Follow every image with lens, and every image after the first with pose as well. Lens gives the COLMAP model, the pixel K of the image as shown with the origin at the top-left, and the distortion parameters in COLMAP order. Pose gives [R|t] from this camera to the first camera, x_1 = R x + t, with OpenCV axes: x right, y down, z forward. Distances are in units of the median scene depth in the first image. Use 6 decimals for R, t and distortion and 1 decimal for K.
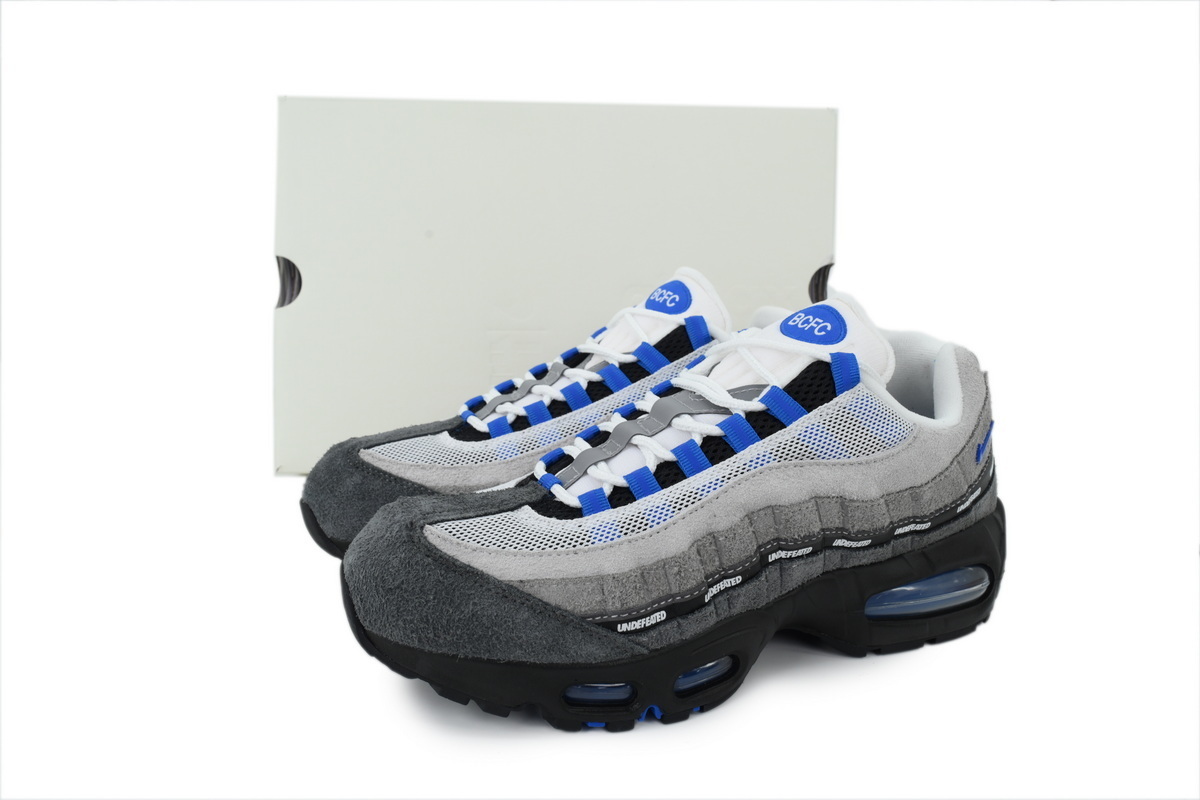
lens RADIAL K [[856.5, 0, 599.5], [0, 856.5, 391.5], [0, 0, 1]] dist [0.048620, -0.001163]
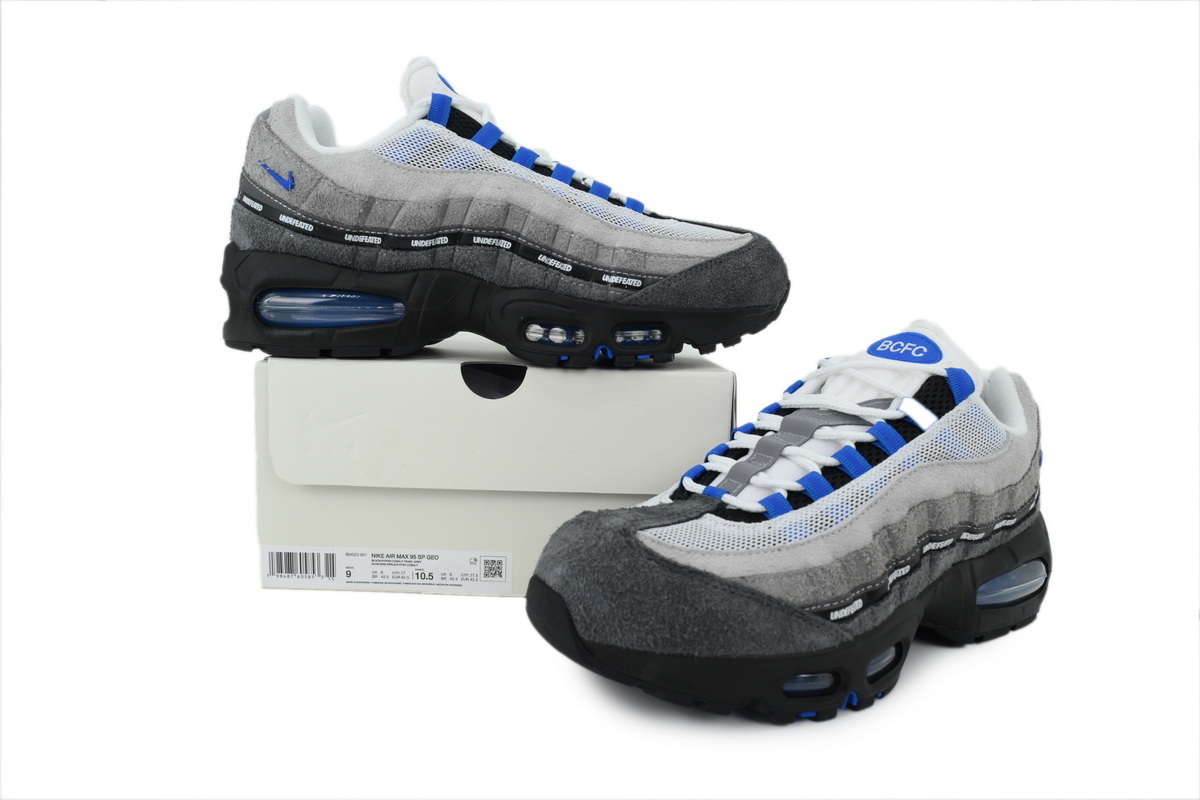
lens RADIAL K [[856.5, 0, 607.8], [0, 856.5, 398.6], [0, 0, 1]] dist [0.048620, -0.001163]
pose [[0.968249, -0.013241, 0.249636, -0.474204], [0.038155, 0.994724, -0.095229, 0.091948], [-0.247058, 0.101730, 0.963646, 0.012751]]
